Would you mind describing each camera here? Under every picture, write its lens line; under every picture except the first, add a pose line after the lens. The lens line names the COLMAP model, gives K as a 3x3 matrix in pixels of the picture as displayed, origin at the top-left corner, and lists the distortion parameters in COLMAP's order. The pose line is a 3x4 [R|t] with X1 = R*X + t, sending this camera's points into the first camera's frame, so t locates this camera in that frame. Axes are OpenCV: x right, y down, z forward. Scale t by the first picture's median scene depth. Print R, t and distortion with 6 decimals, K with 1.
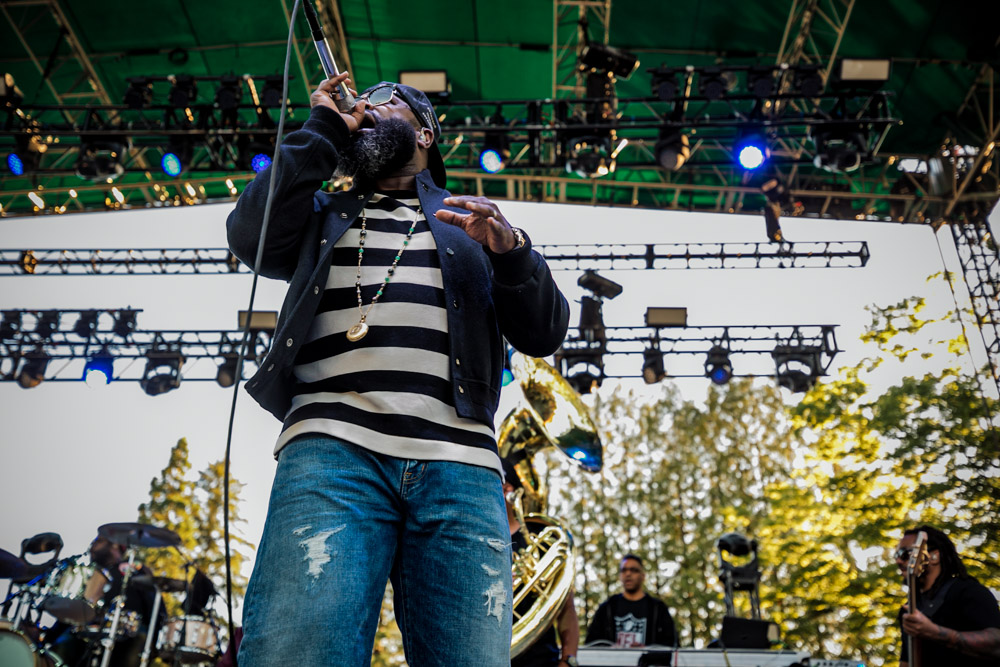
lens RADIAL K [[938.5, 0, 500.3], [0, 938.5, 334.6], [0, 0, 1]] dist [0.045850, 0.000000]
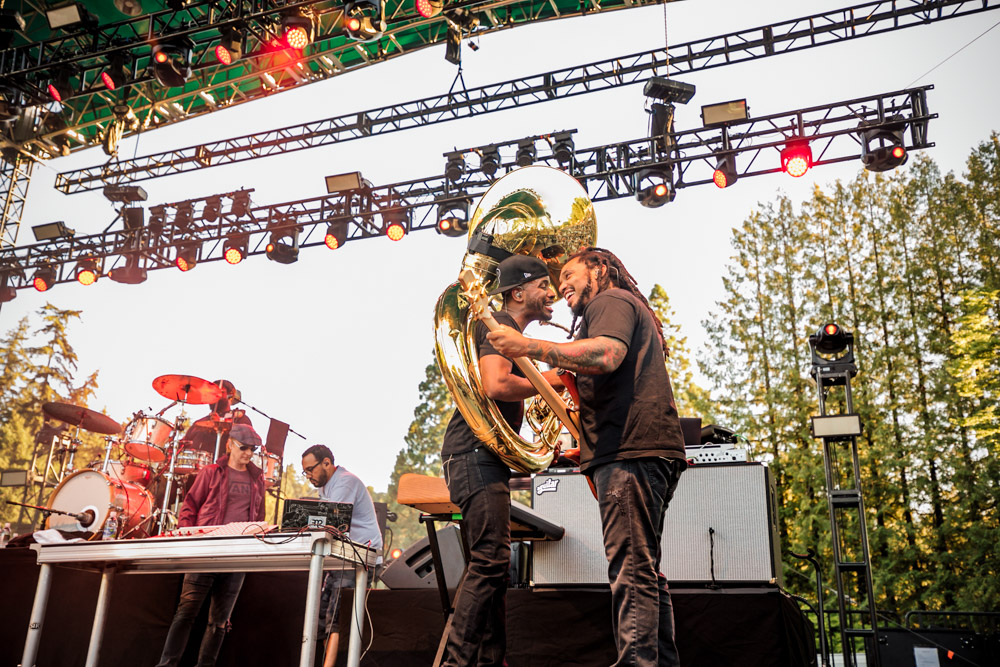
lens RADIAL K [[938.5, 0, 492.4], [0, 938.5, 327.4], [0, 0, 1]] dist [0.045850, 0.000000]
pose [[0.947359, -0.106773, -0.301844, 0.209193], [0.160424, 0.974174, 0.158902, 0.000909], [0.277082, -0.198960, 0.940021, -0.010375]]
